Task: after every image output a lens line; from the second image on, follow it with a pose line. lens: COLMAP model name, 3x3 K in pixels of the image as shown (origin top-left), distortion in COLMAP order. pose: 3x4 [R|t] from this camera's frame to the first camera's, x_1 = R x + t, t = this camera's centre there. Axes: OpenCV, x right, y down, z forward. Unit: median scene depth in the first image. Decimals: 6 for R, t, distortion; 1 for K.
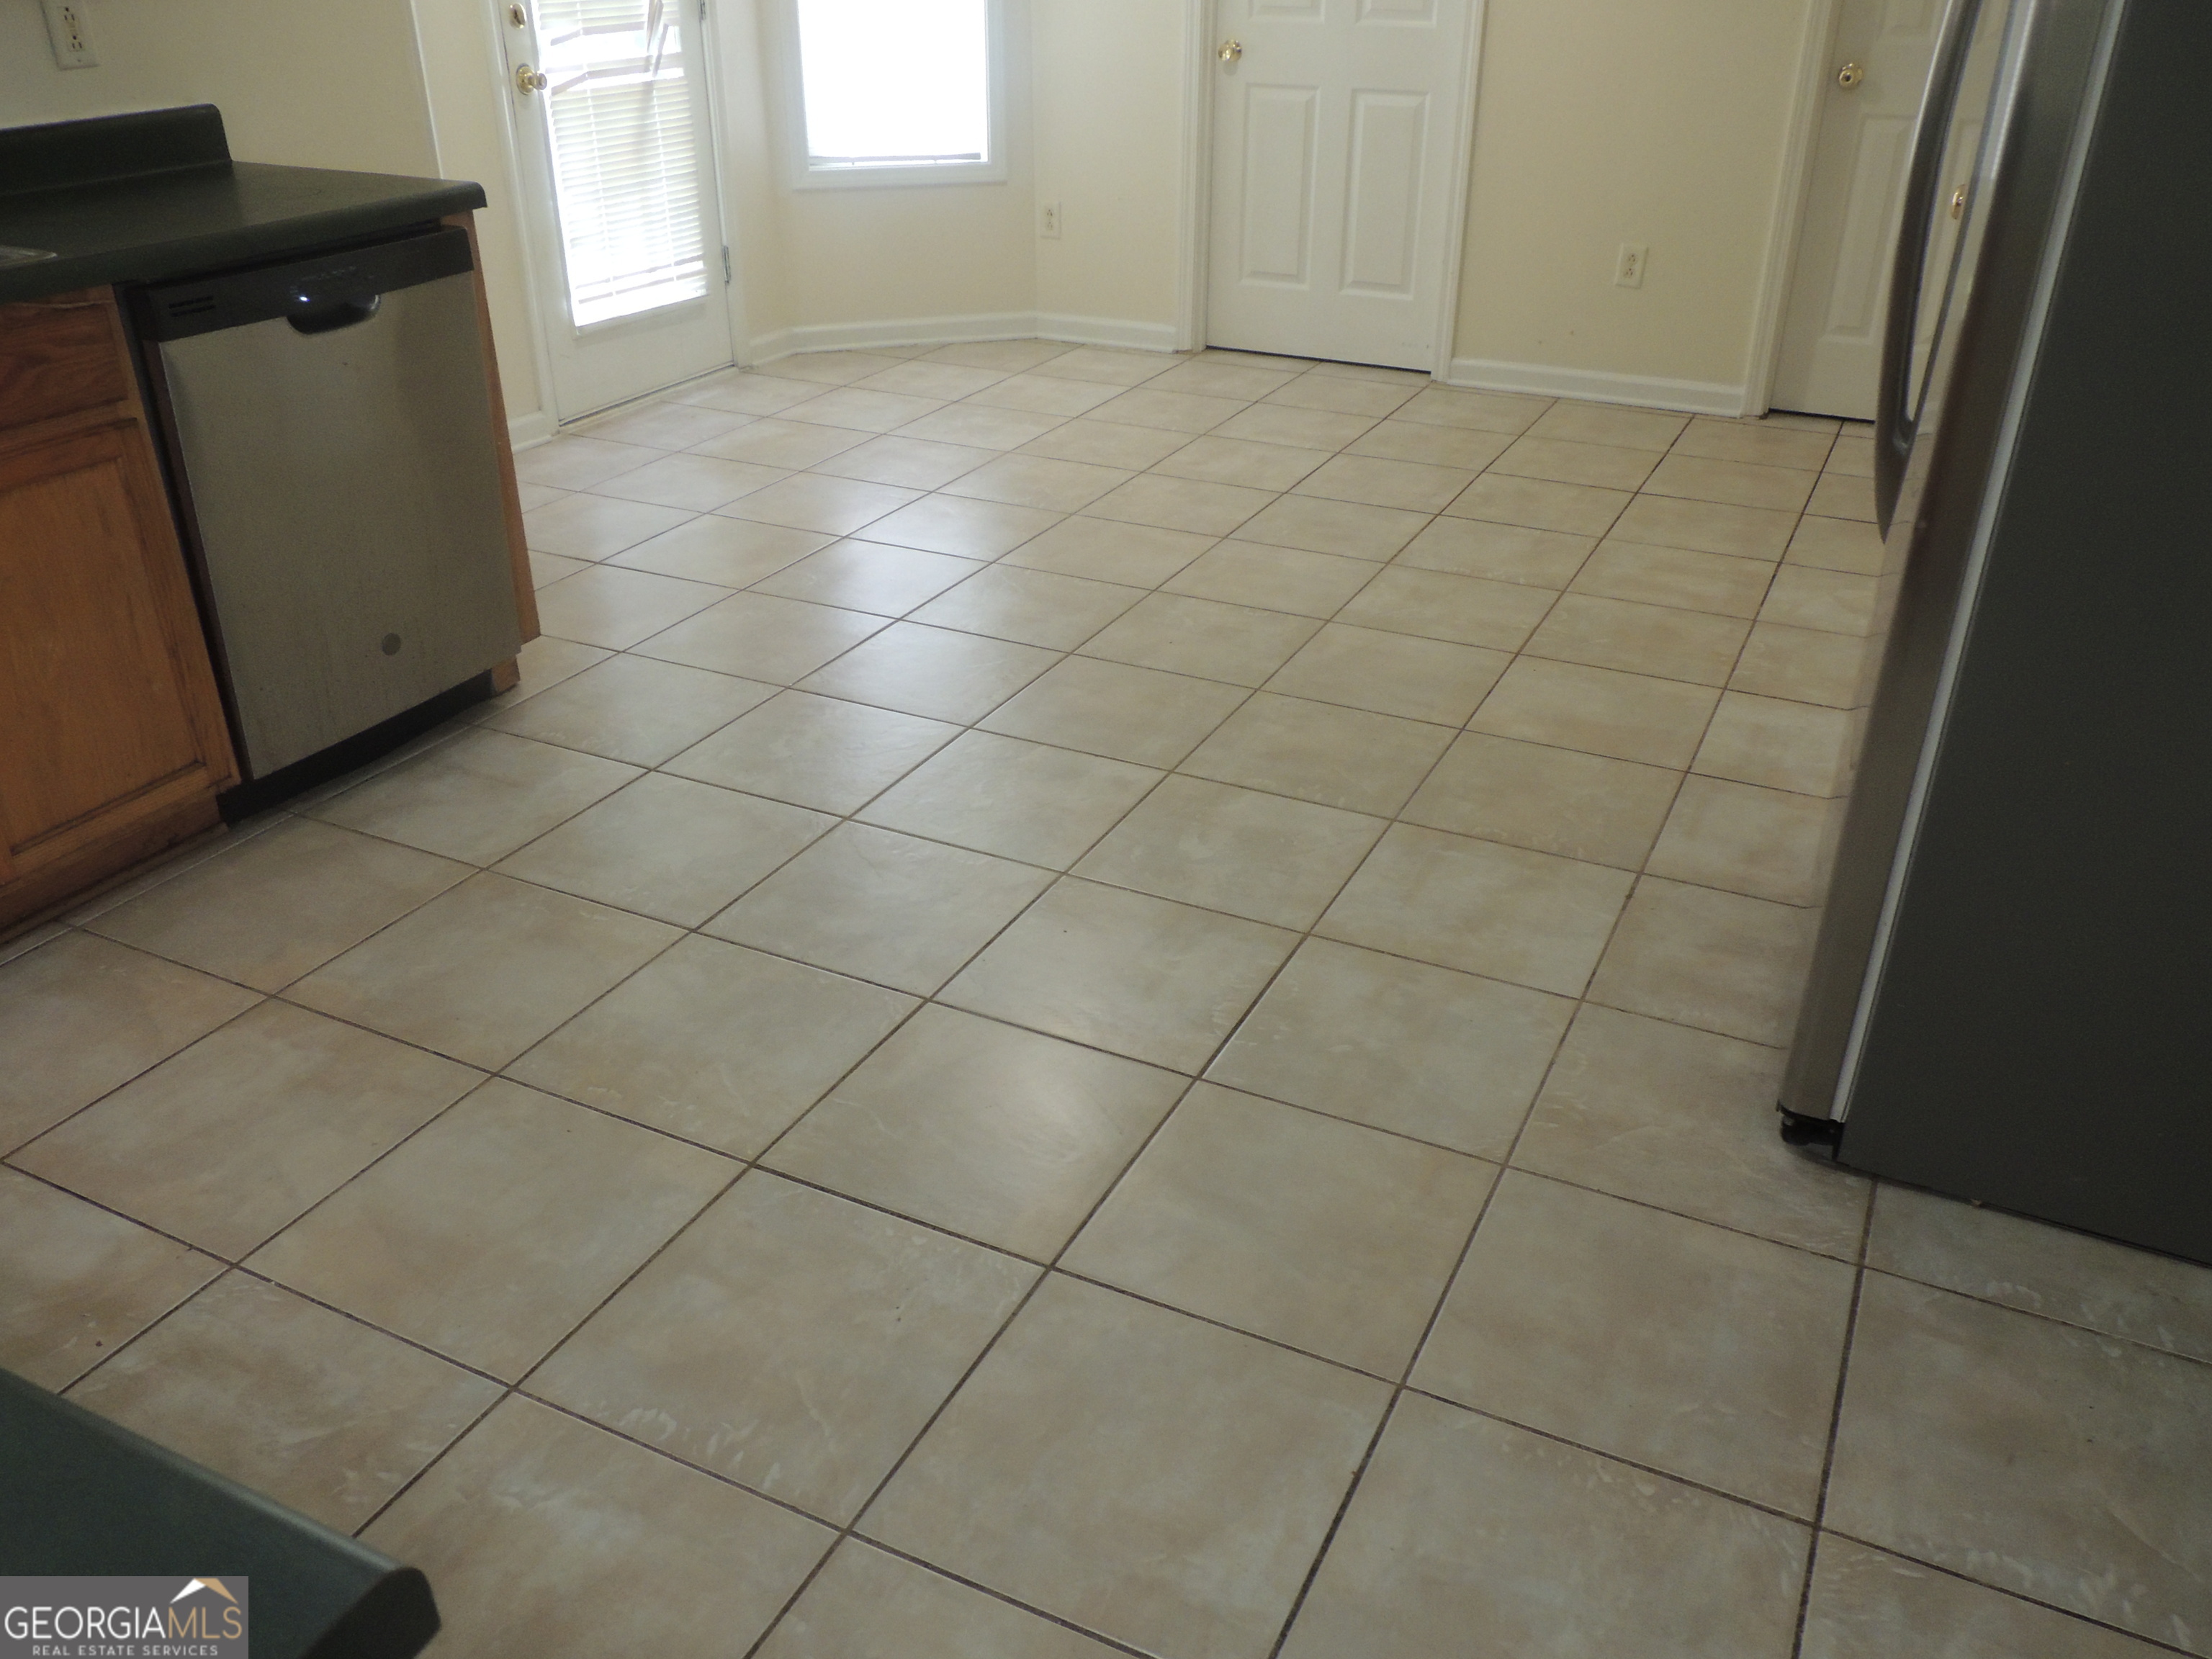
lens RADIAL K [[1761.6, 0, 1117.4], [0, 1761.6, 822.2], [0, 0, 1]] dist [-0.016797, 0.003498]
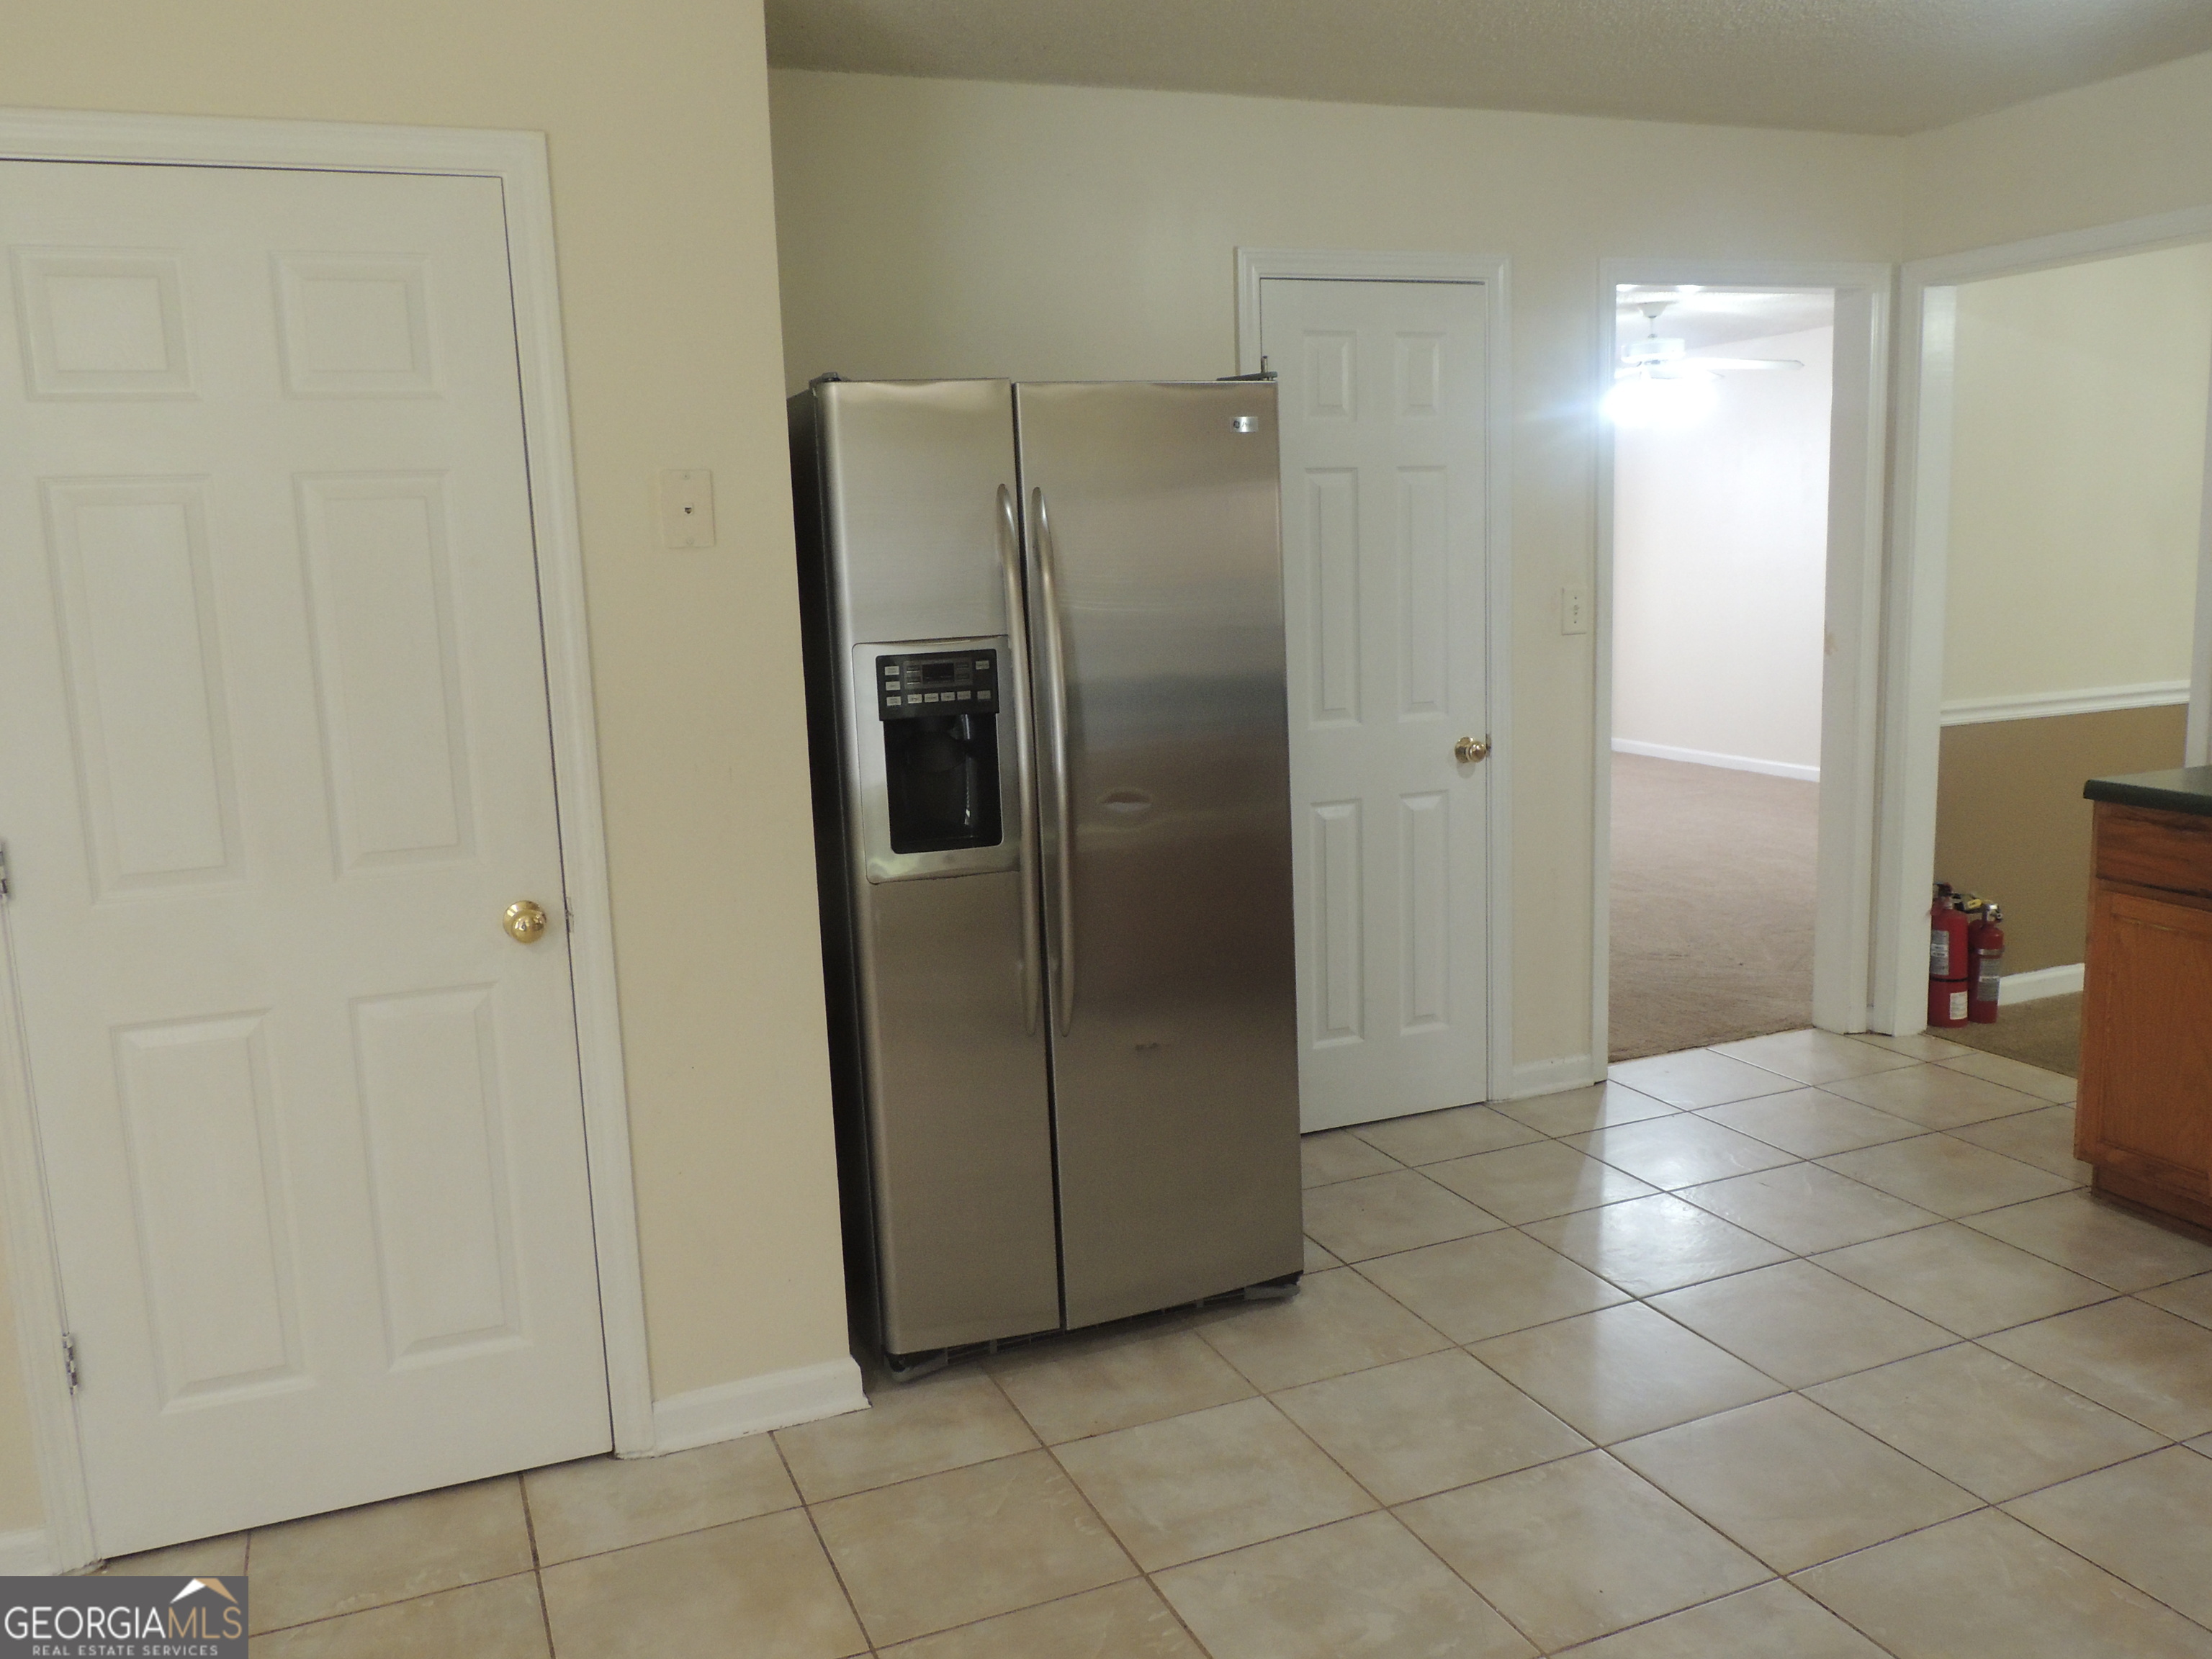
lens RADIAL K [[1761.6, 0, 1112.2], [0, 1761.6, 837.7], [0, 0, 1]] dist [-0.016797, 0.003498]
pose [[-0.749688, -0.091568, 0.655426, -0.319370], [0.336155, 0.800414, 0.496324, -0.633909], [-0.570059, 0.592413, -0.569280, 1.114841]]
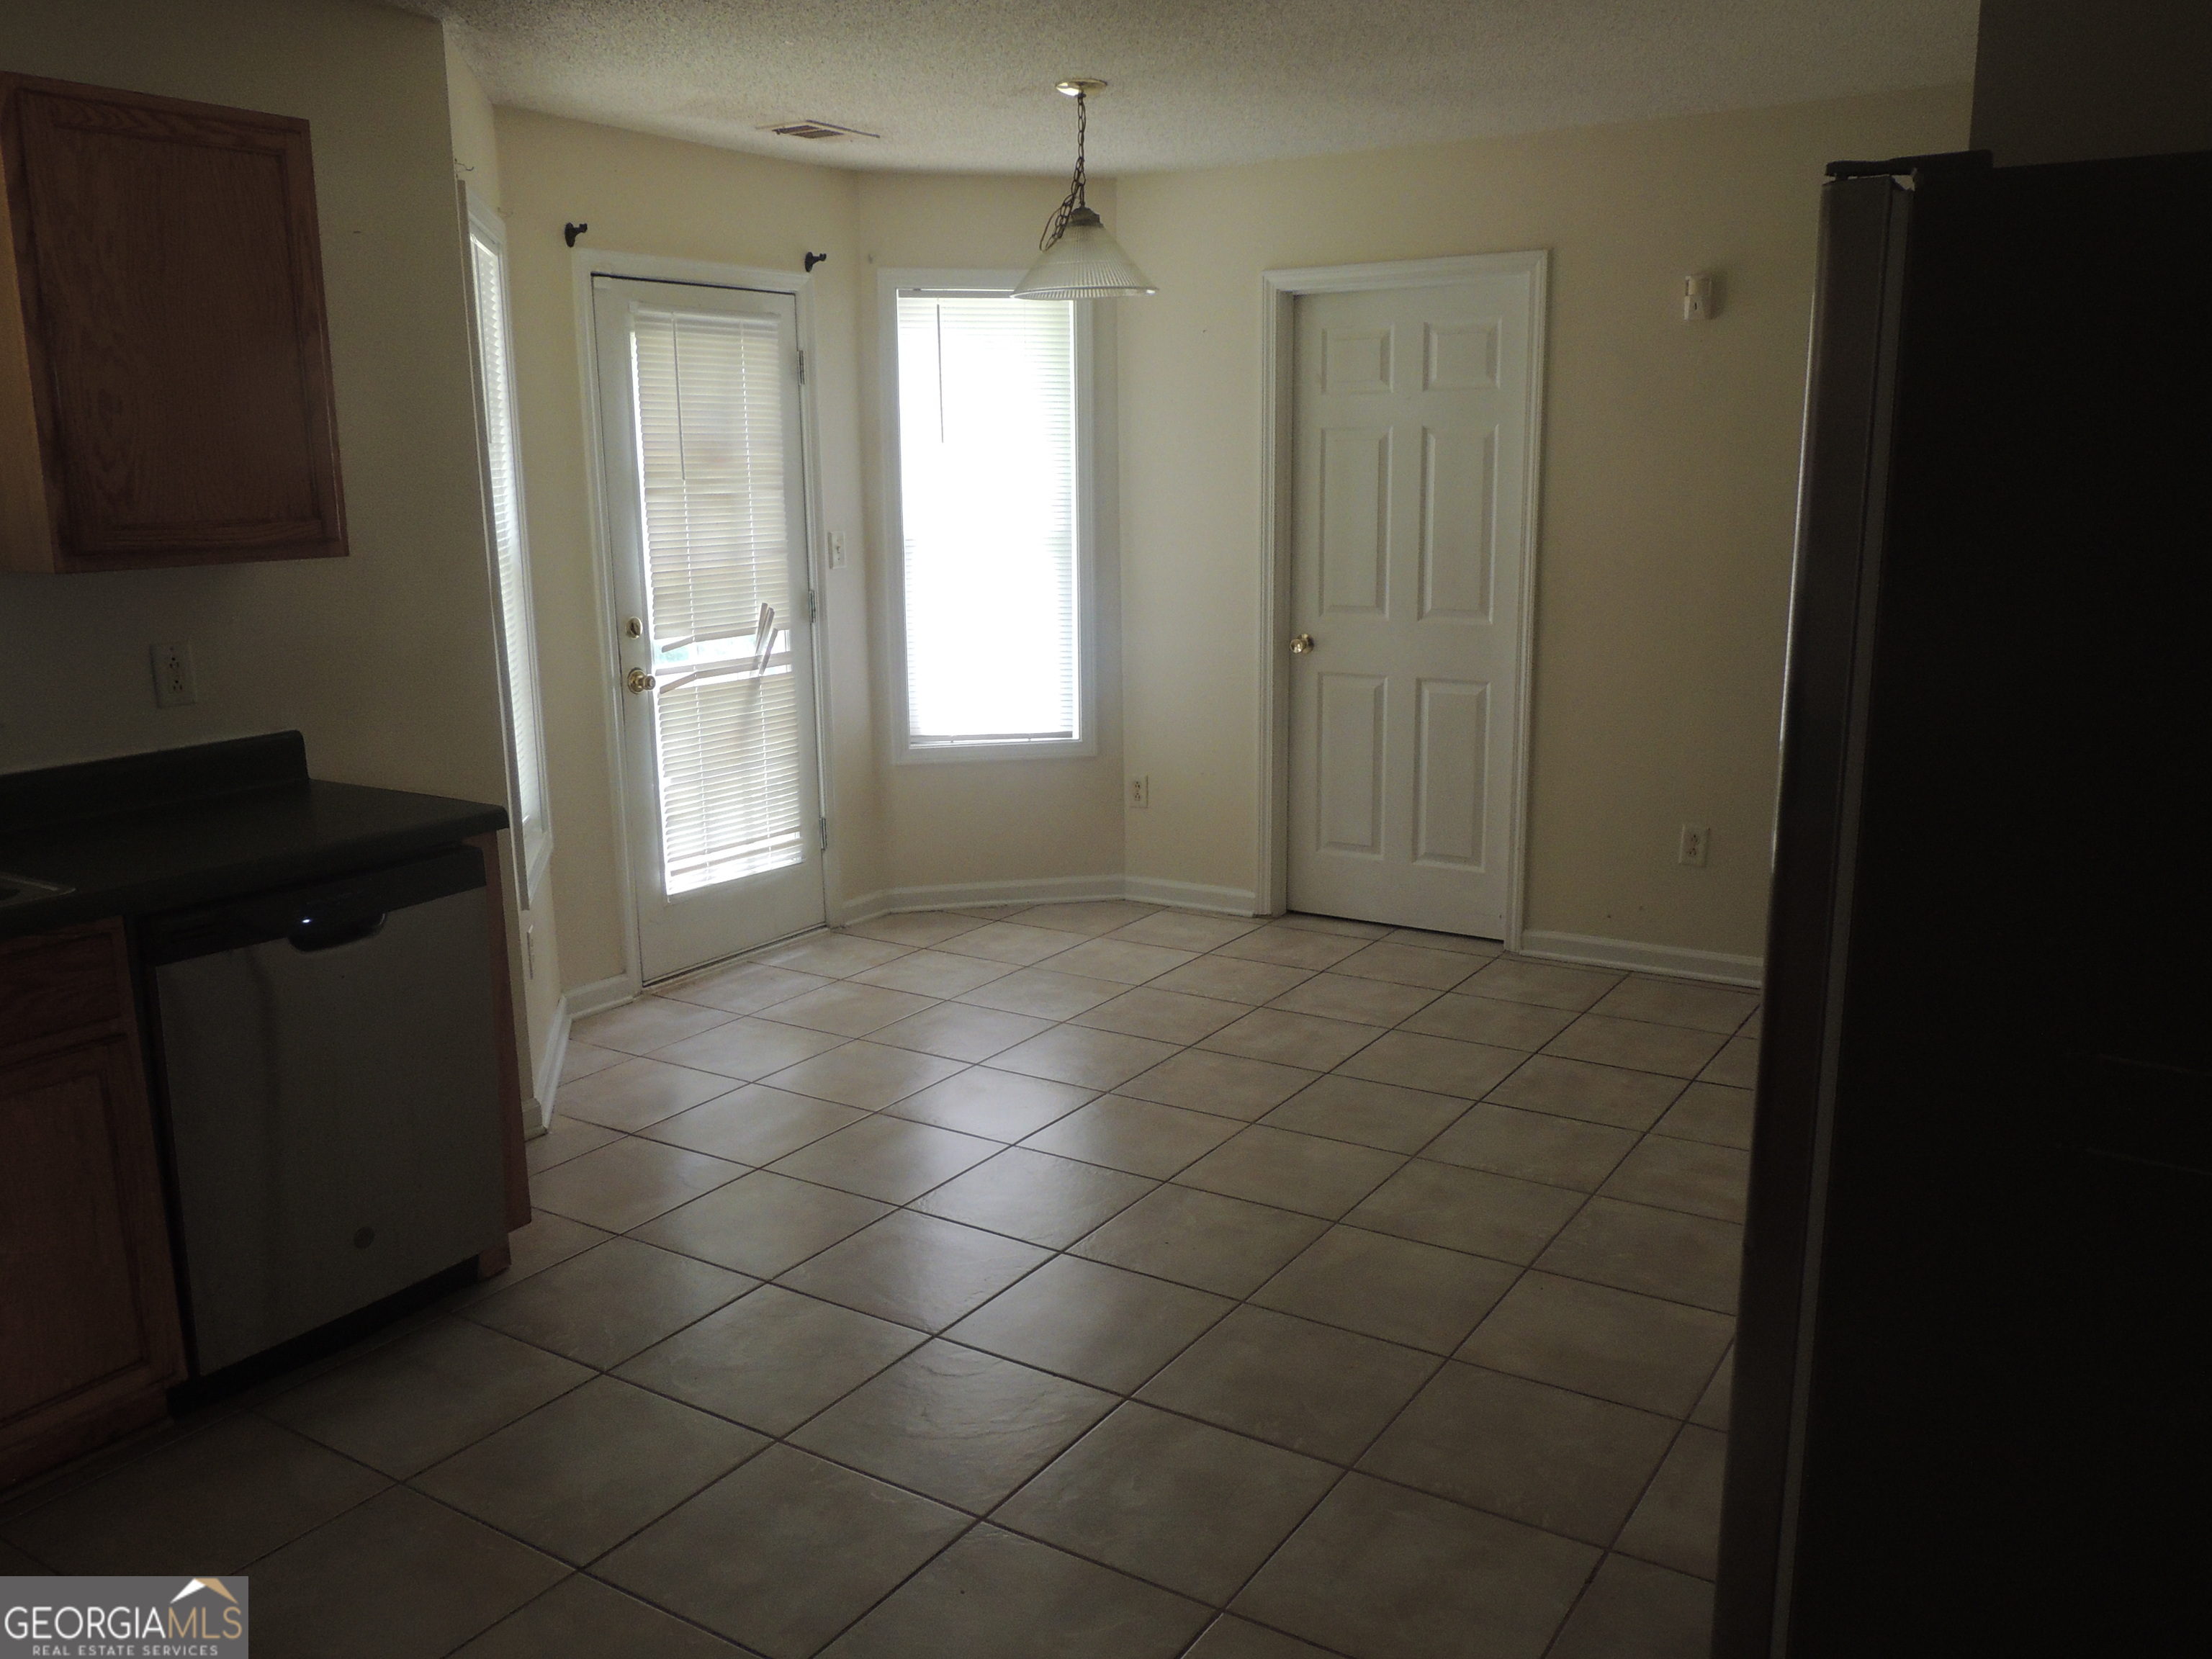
lens RADIAL K [[1761.6, 0, 1113.8], [0, 1761.6, 824.3], [0, 0, 1]] dist [-0.016797, 0.003498]
pose [[0.993372, 0.006645, -0.114751, 0.118997], [-0.038314, 0.960376, -0.276062, -0.058001], [0.108369, 0.278629, 0.954265, 0.002401]]
